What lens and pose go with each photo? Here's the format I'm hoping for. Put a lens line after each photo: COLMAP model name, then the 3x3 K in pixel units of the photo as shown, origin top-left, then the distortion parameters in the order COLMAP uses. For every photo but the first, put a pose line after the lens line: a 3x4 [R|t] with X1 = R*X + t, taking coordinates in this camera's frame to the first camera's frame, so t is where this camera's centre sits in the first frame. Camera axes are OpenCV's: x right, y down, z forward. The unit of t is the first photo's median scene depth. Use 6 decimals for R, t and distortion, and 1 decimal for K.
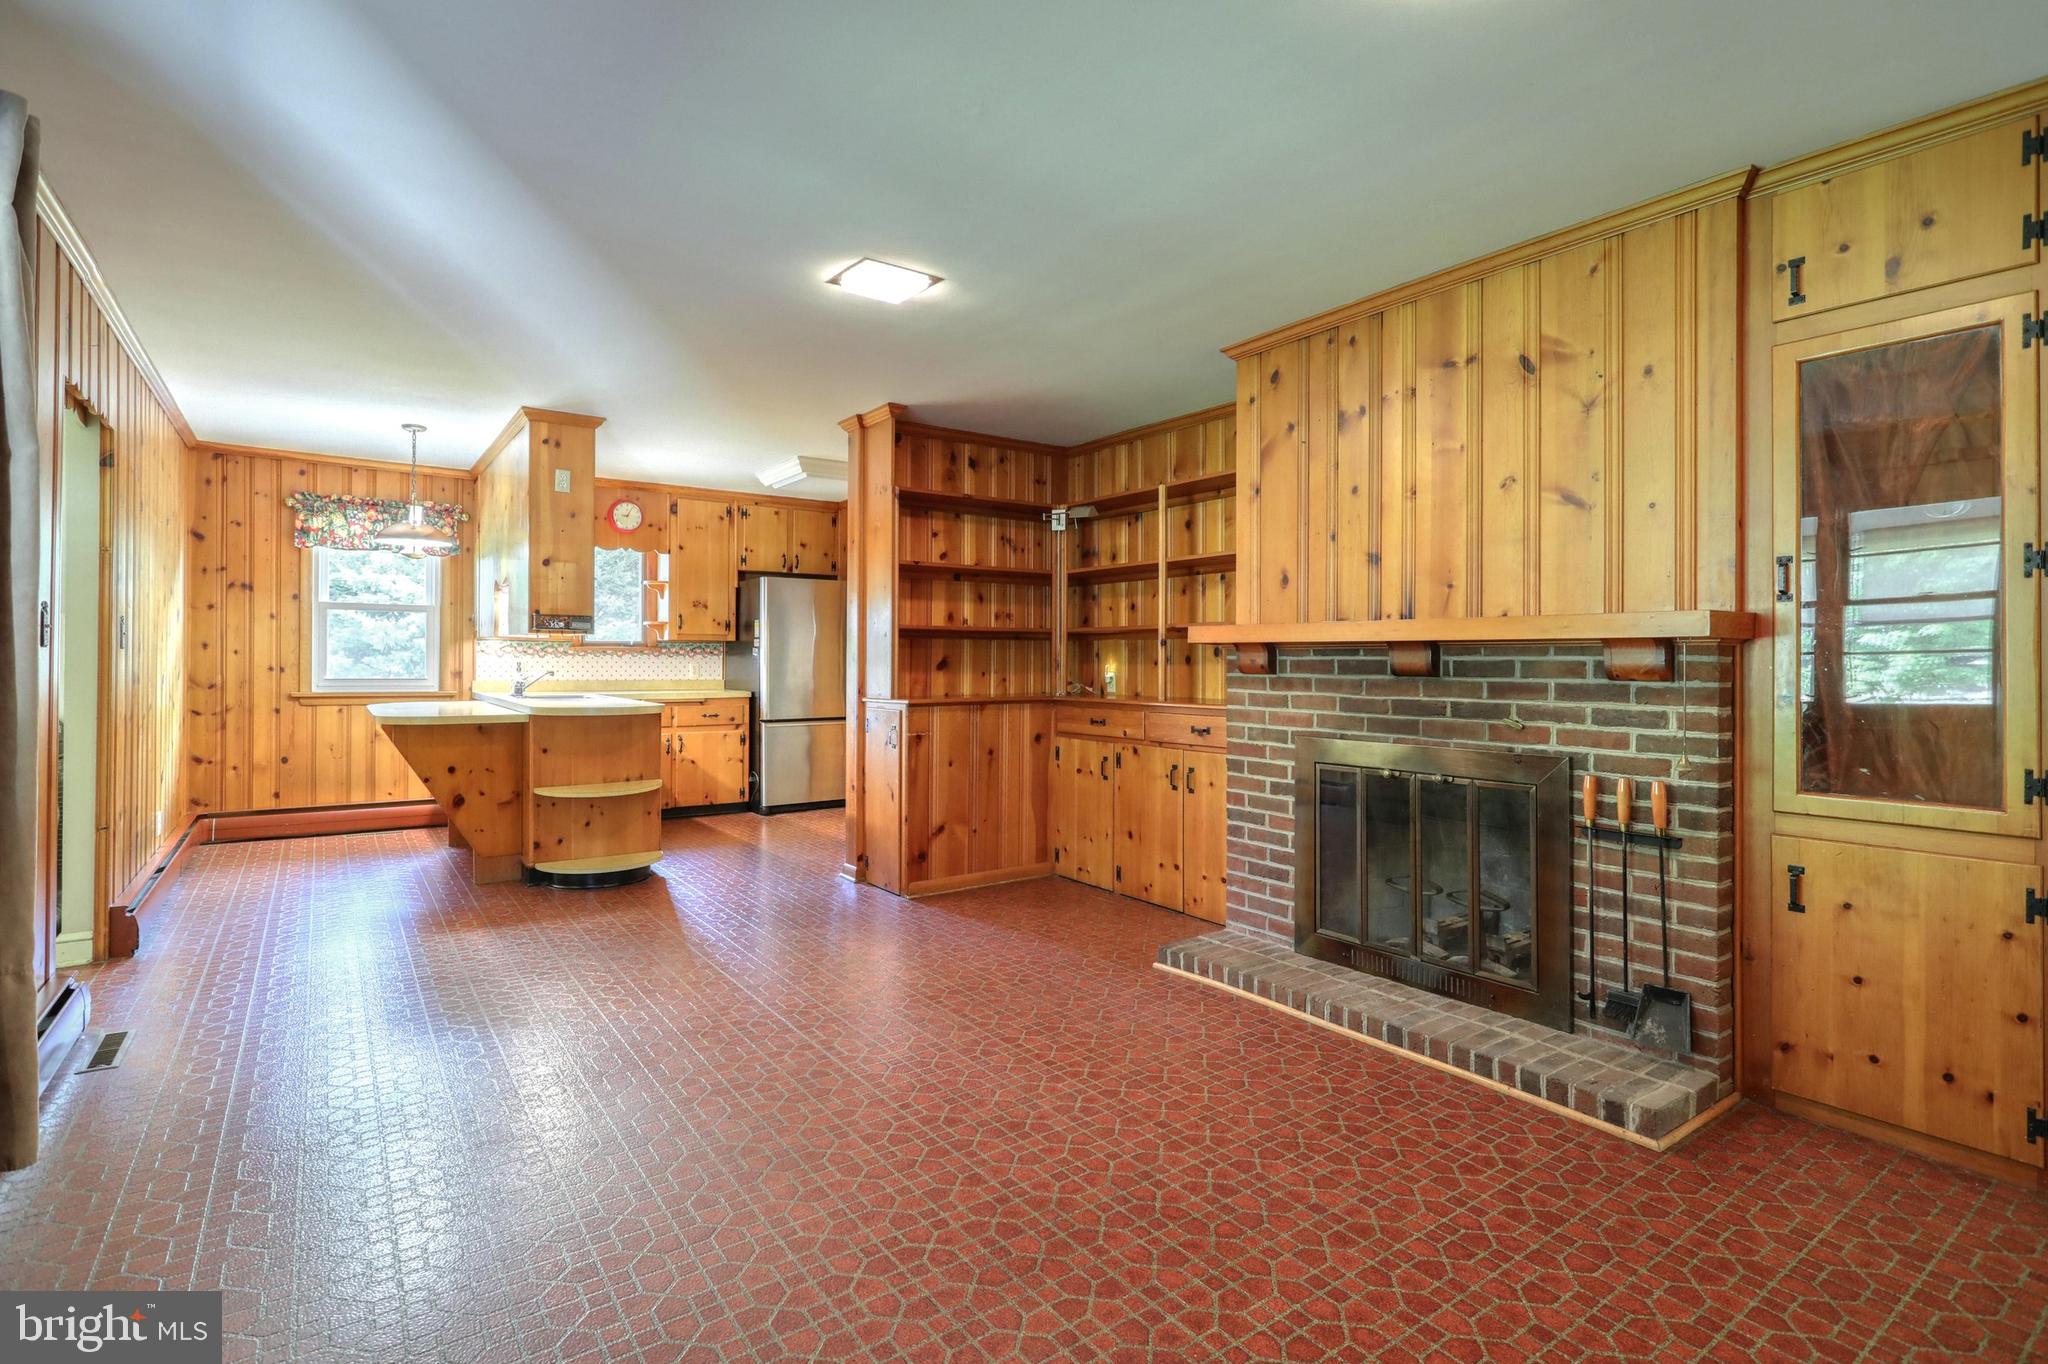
lens RADIAL K [[960.0, 0, 1032.3], [0, 960.0, 657.5], [0, 0, 1]] dist [-0.015430, 0.009269]
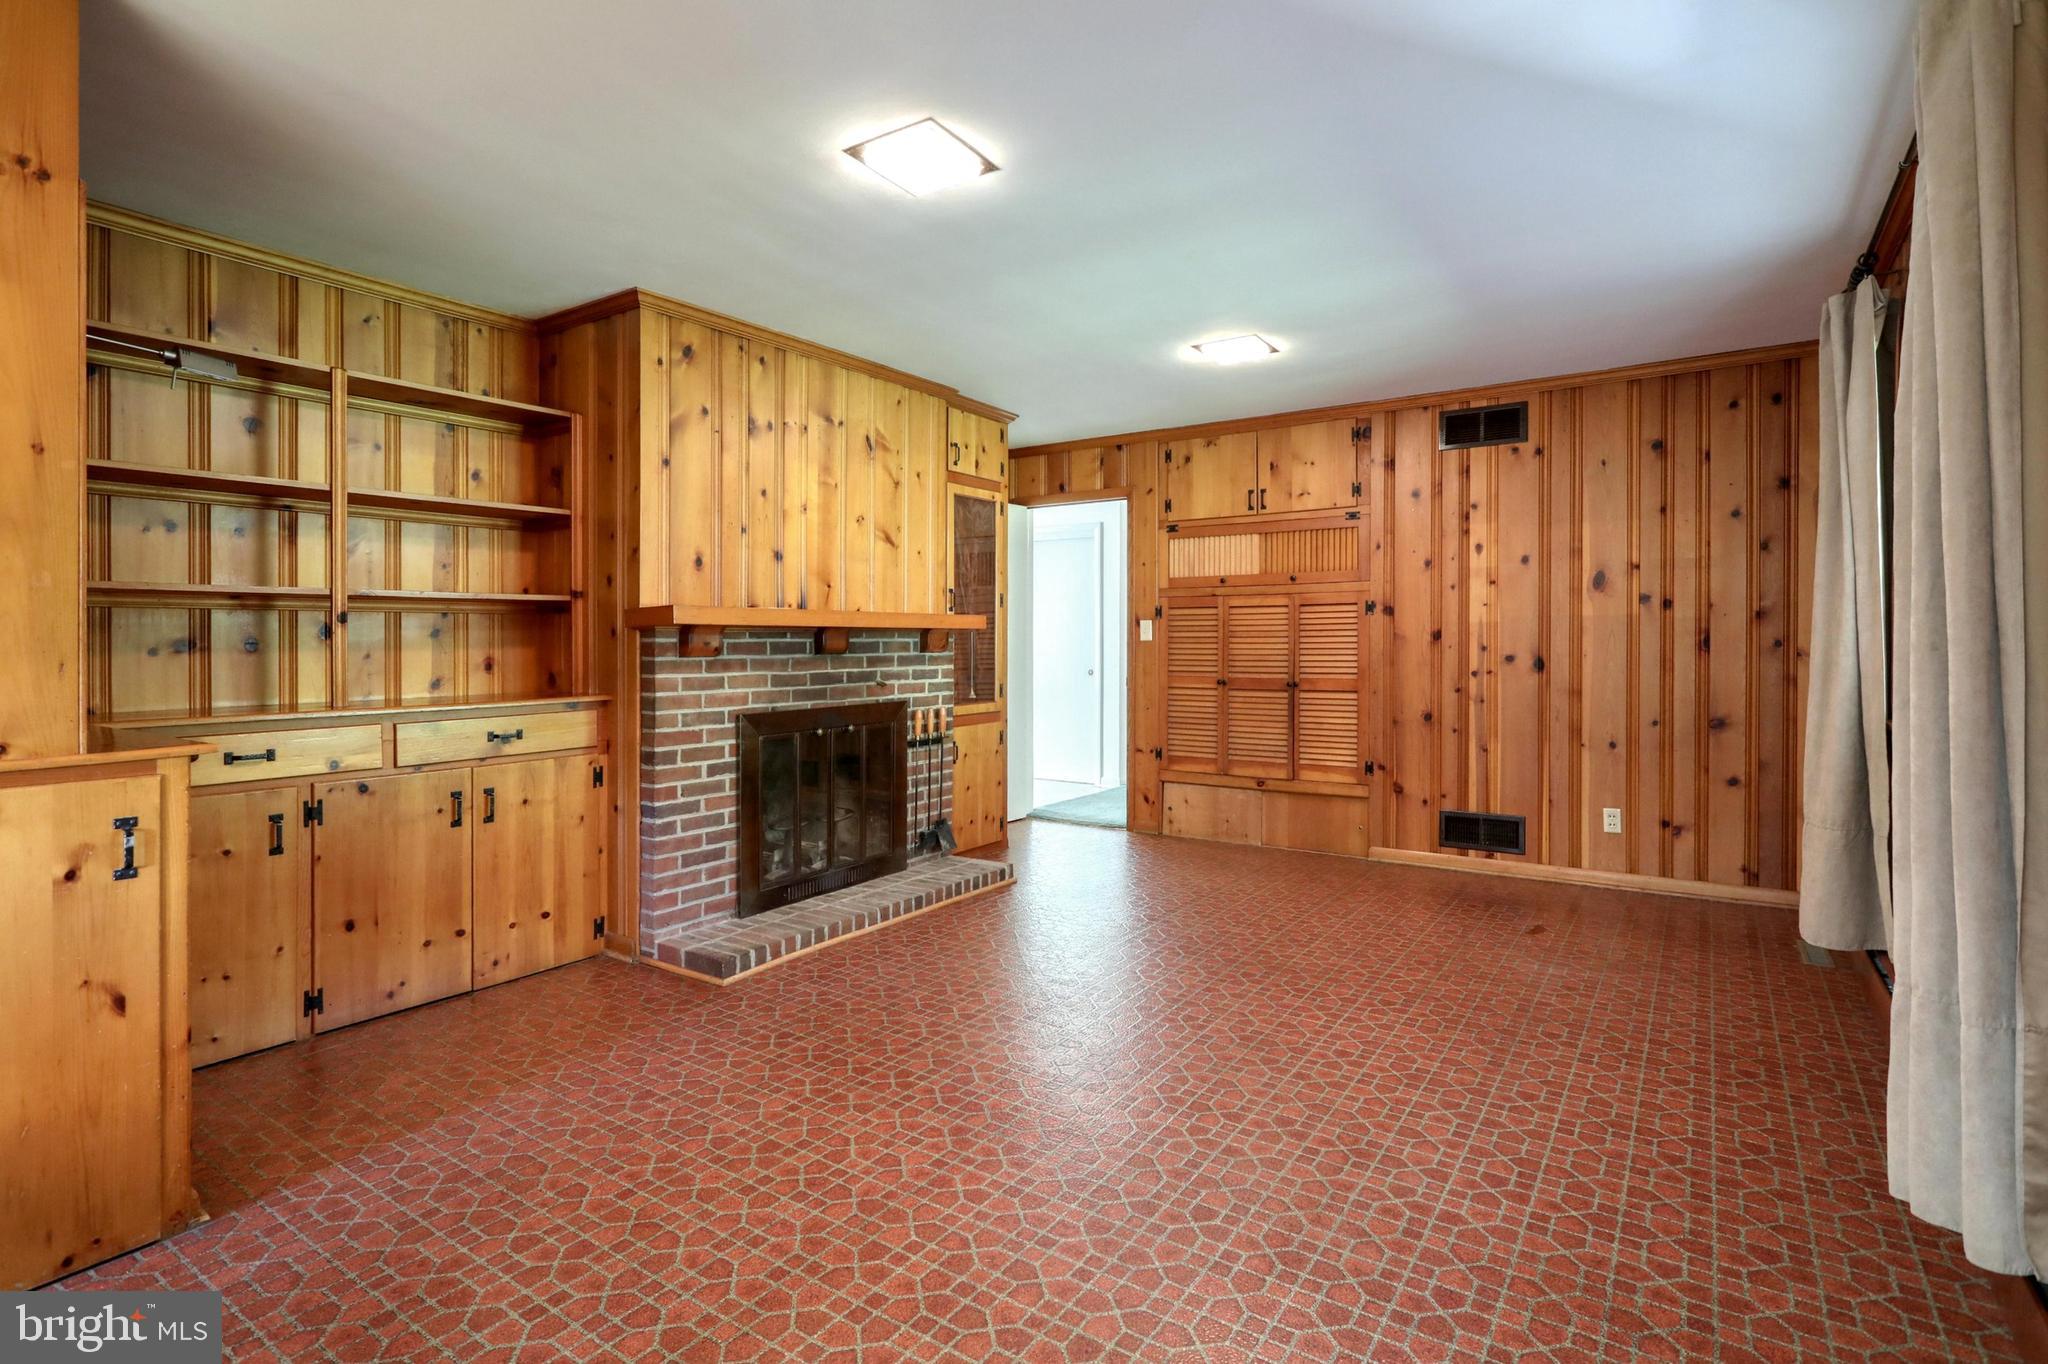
lens RADIAL K [[971.7, 0, 1015.8], [0, 971.7, 649.2], [0, 0, 1]] dist [0.000120, 0.000371]
pose [[-0.306000, -0.012275, 0.951952, -0.922493], [-0.000549, 0.999919, 0.012717, -0.003799], [-0.952031, 0.003369, -0.305982, 1.148140]]
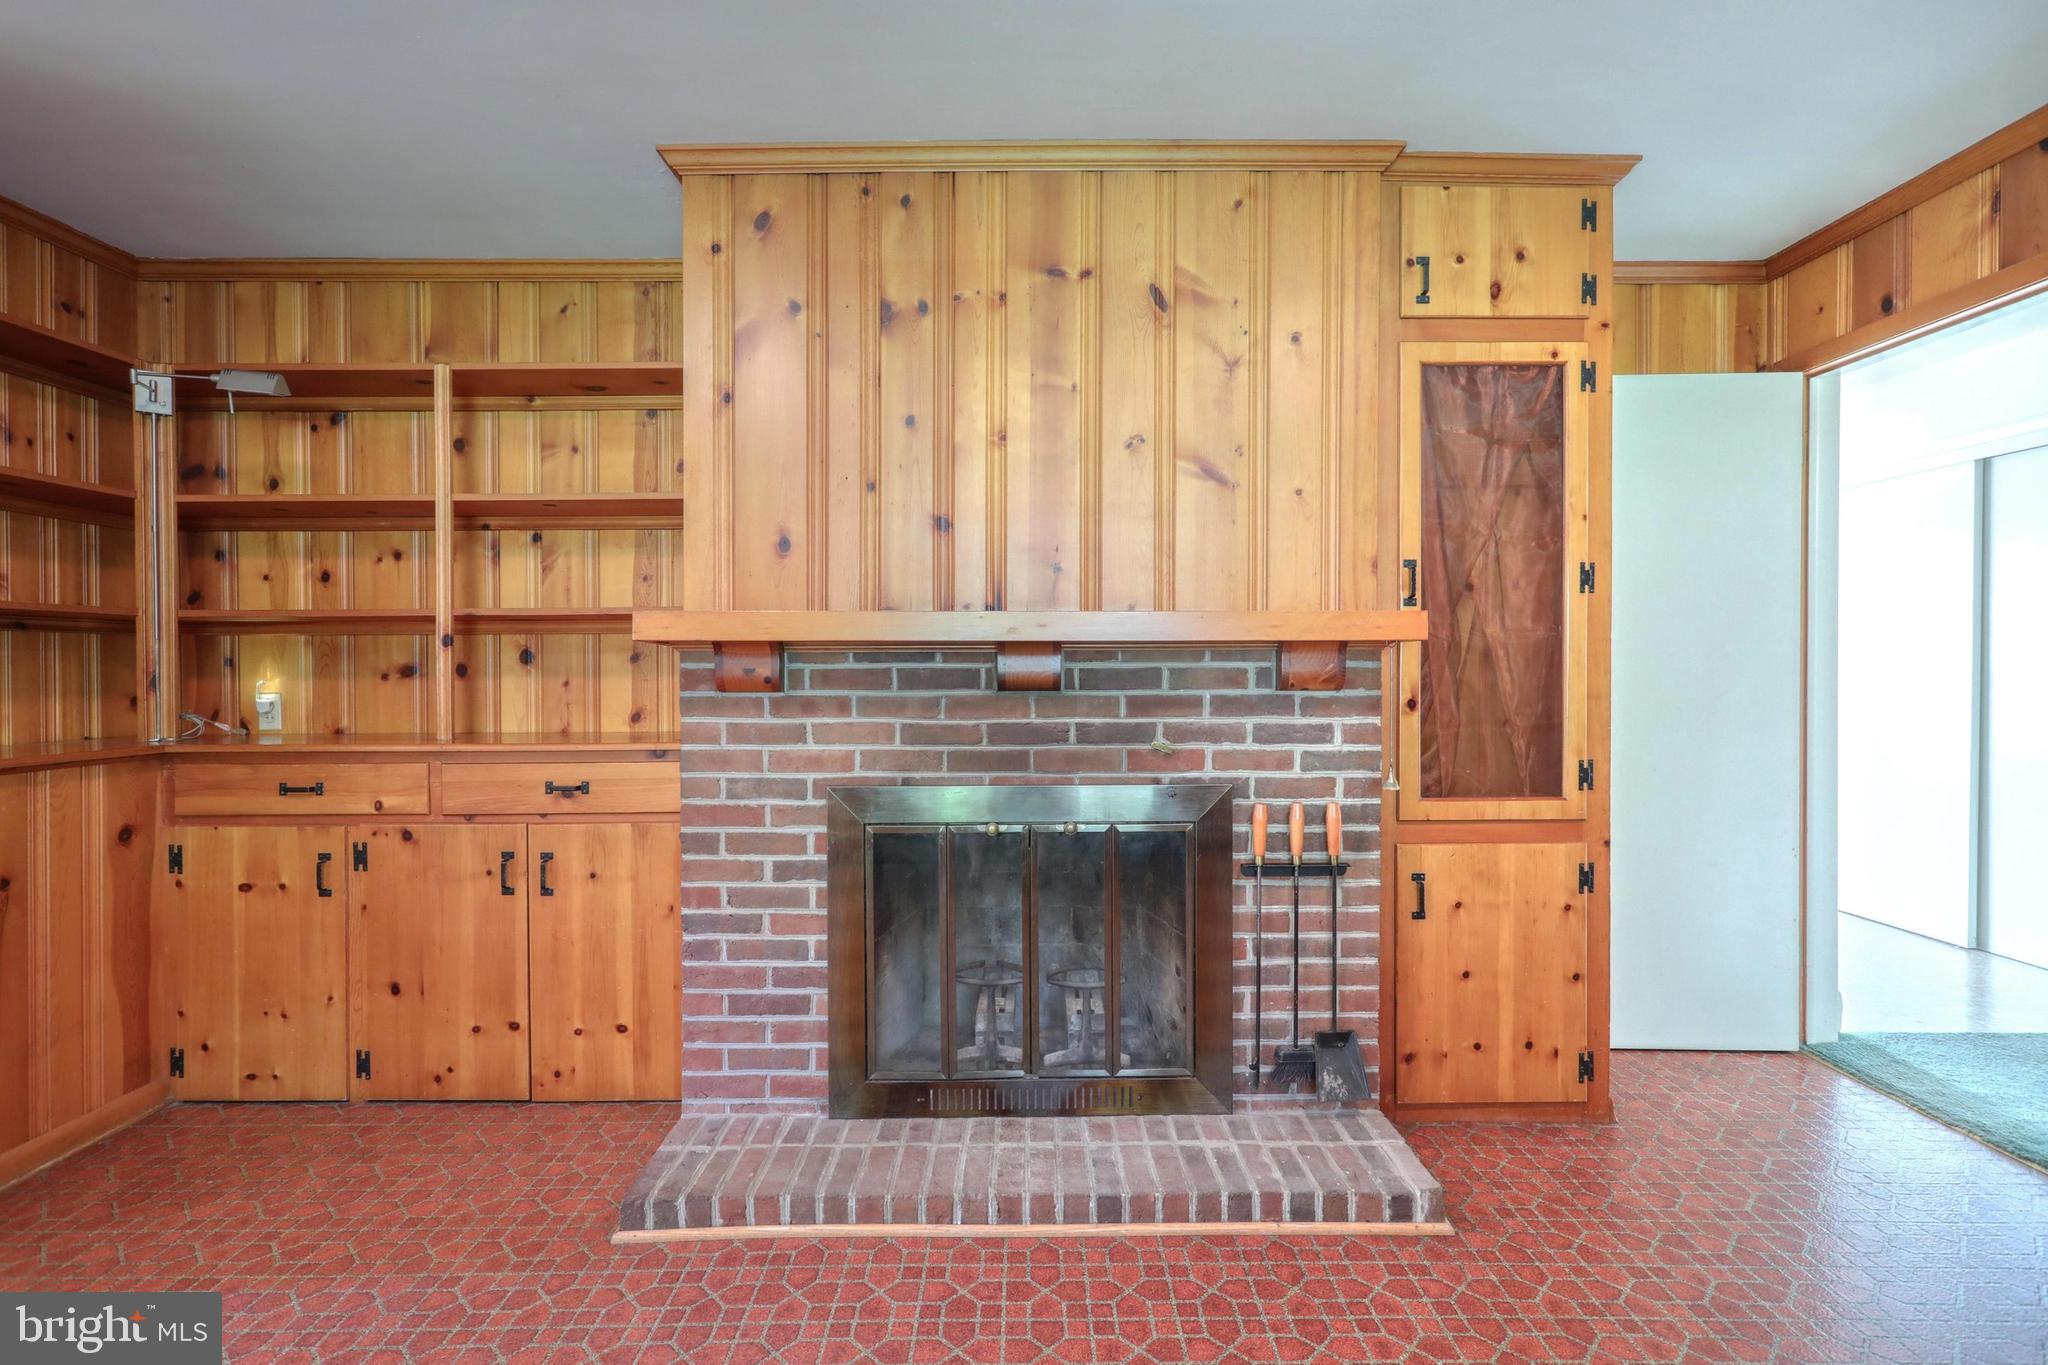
lens RADIAL K [[980.7, 0, 1027.7], [0, 980.7, 676.7], [0, 0, 1]] dist [-0.002192, 0.000947]
pose [[0.591131, -0.013991, 0.806454, -0.196713], [0.003373, 0.999884, 0.014875, -0.001706], [-0.806569, -0.006072, 0.591109, 0.553482]]
